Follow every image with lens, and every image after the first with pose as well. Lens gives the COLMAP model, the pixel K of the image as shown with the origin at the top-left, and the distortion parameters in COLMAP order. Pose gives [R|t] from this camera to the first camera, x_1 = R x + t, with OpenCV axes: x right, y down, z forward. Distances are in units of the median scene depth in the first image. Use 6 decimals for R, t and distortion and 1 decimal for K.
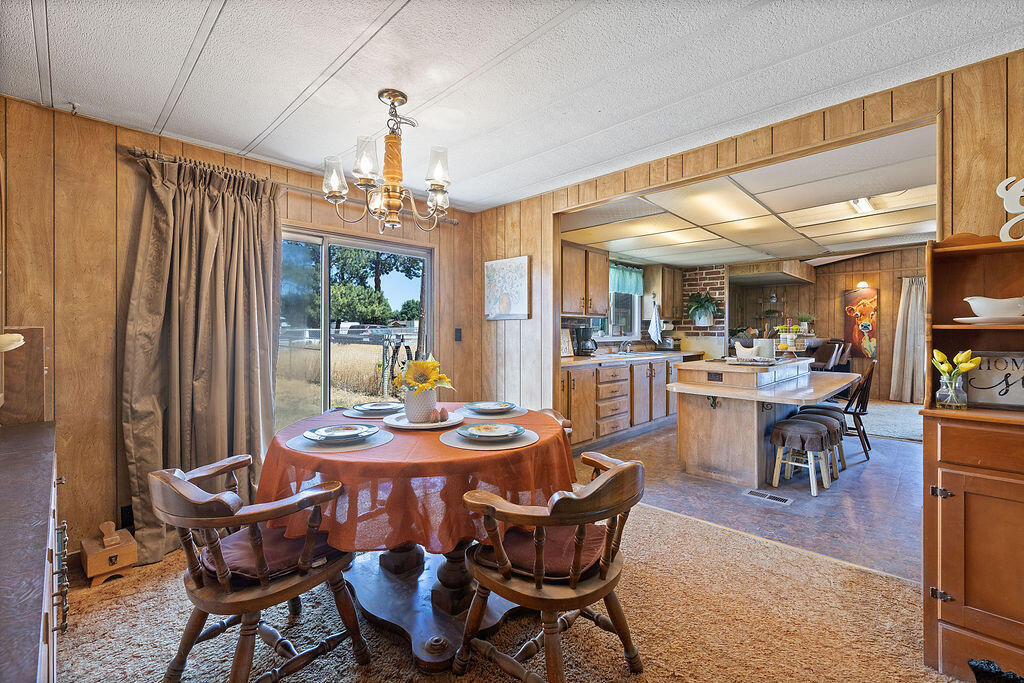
lens RADIAL K [[442.9, 0, 507.6], [0, 442.9, 337.1], [0, 0, 1]] dist [-0.003681, 0.000349]
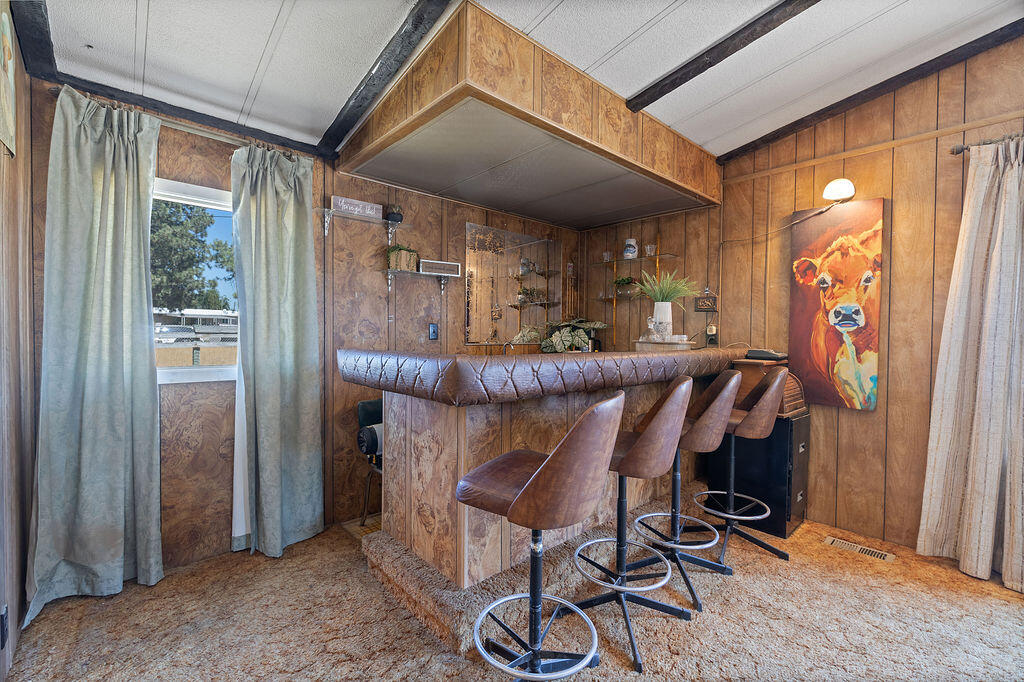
lens RADIAL K [[442.9, 0, 505.7], [0, 442.9, 340.4], [0, 0, 1]] dist [-0.003681, 0.000349]
pose [[0.997691, 0.010643, -0.067080, 0.737842], [-0.010121, 0.999916, 0.008119, -0.007201], [0.067161, -0.007422, 0.997715, 0.832779]]
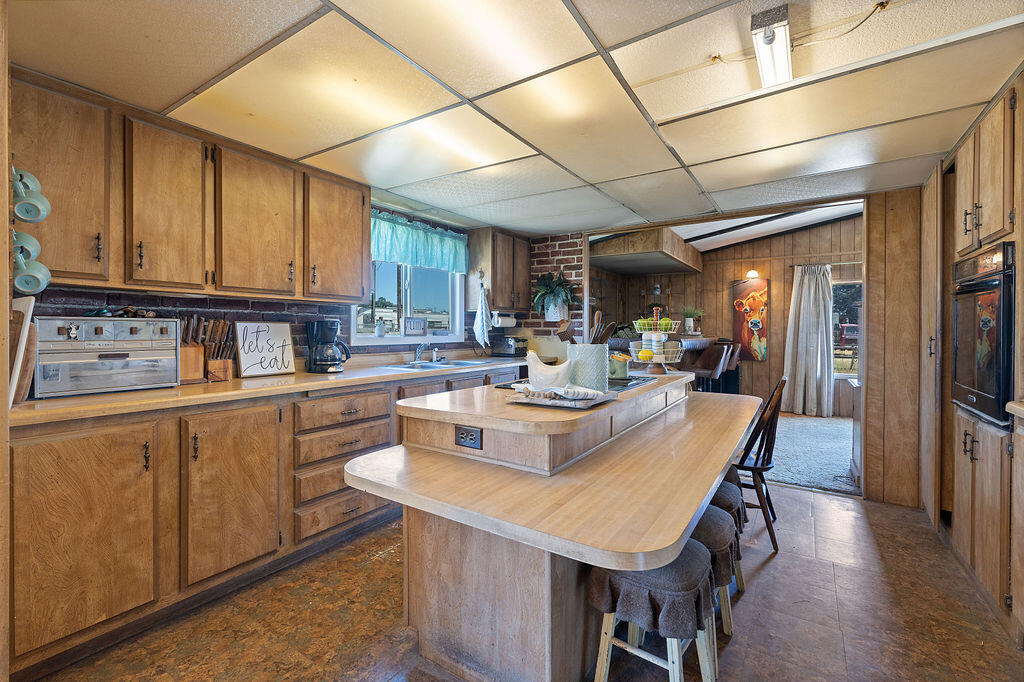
lens RADIAL K [[442.9, 0, 514.0], [0, 442.9, 334.8], [0, 0, 1]] dist [-0.003681, 0.000349]
pose [[0.980405, 0.000766, 0.196993, 0.246293], [-0.000777, 1.000000, -0.000021, -0.003447], [-0.196993, -0.000132, 0.980405, 0.336960]]
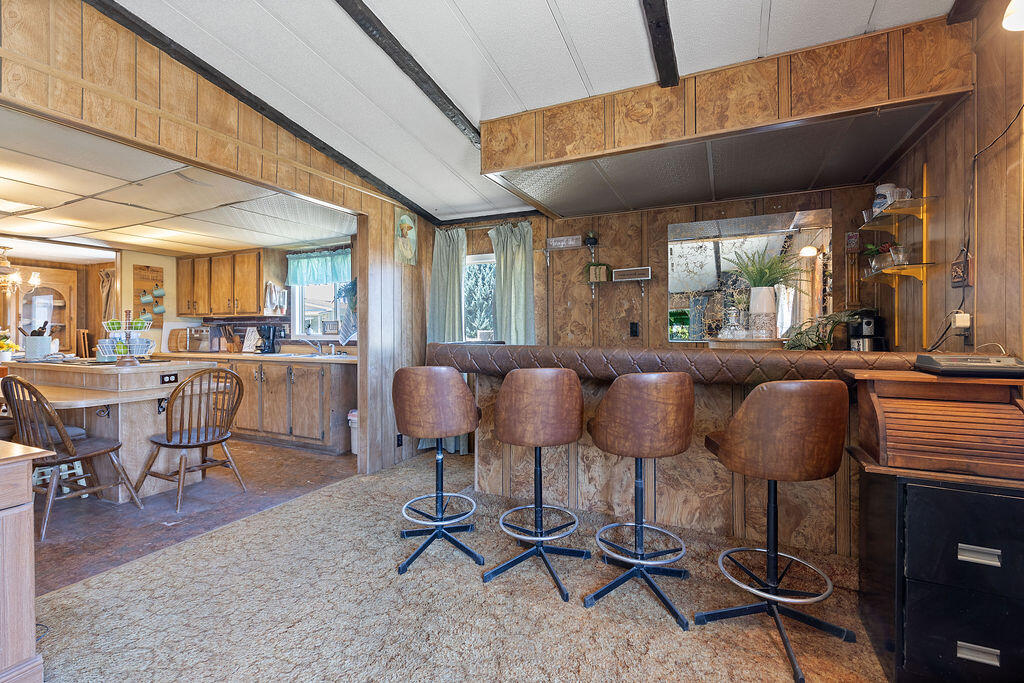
lens RADIAL K [[442.9, 0, 525.6], [0, 442.9, 330.5], [0, 0, 1]] dist [-0.003681, 0.000349]
pose [[0.333477, 0.000514, -0.942758, 1.128444], [-0.004175, 0.999991, -0.000932, -0.009347], [0.942749, 0.004247, 0.333476, 1.005880]]
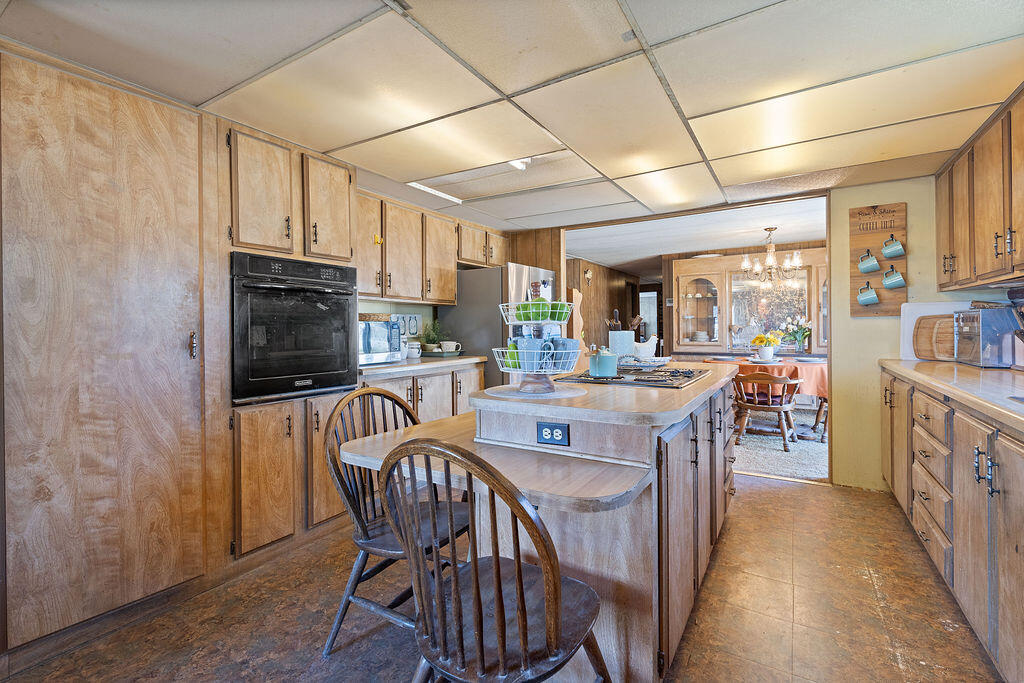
lens RADIAL K [[442.9, 0, 521.1], [0, 442.9, 330.8], [0, 0, 1]] dist [-0.003681, 0.000349]
pose [[-0.975458, 0.011467, -0.219887, 0.542426], [0.009177, 0.999893, 0.011433, -0.003804], [0.219994, 0.009135, -0.975458, 0.989111]]
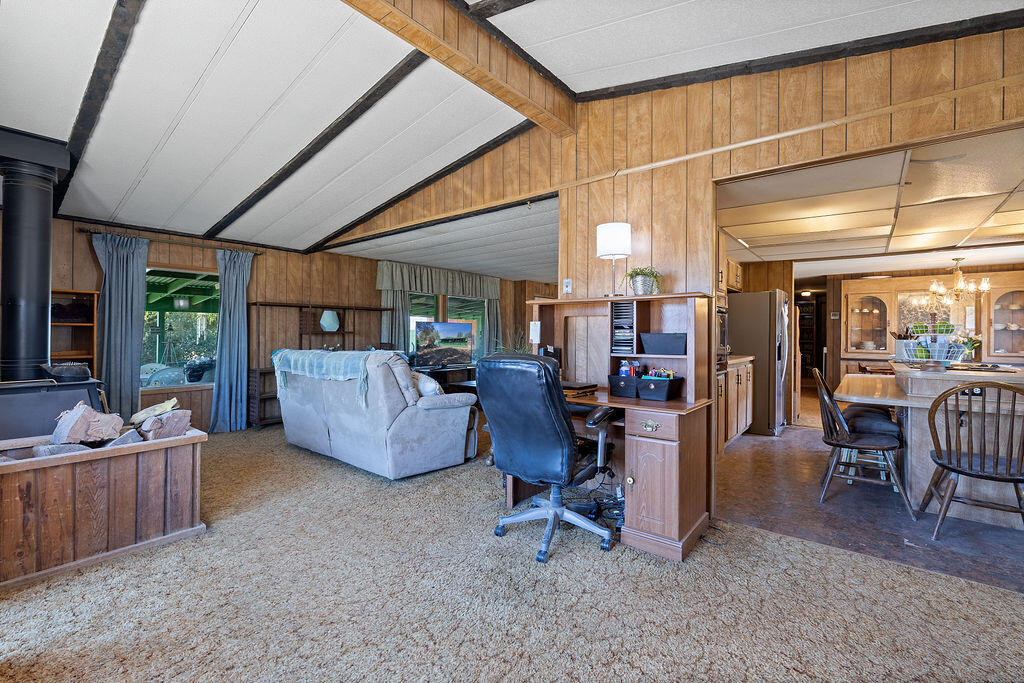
lens RADIAL K [[442.9, 0, 512.7], [0, 442.9, 331.6], [0, 0, 1]] dist [-0.003681, 0.000349]
pose [[-0.993714, -0.008589, -0.111614, 1.010014], [-0.009019, 0.999954, 0.003351, -0.008020], [0.111580, 0.004336, -0.993746, 1.170889]]
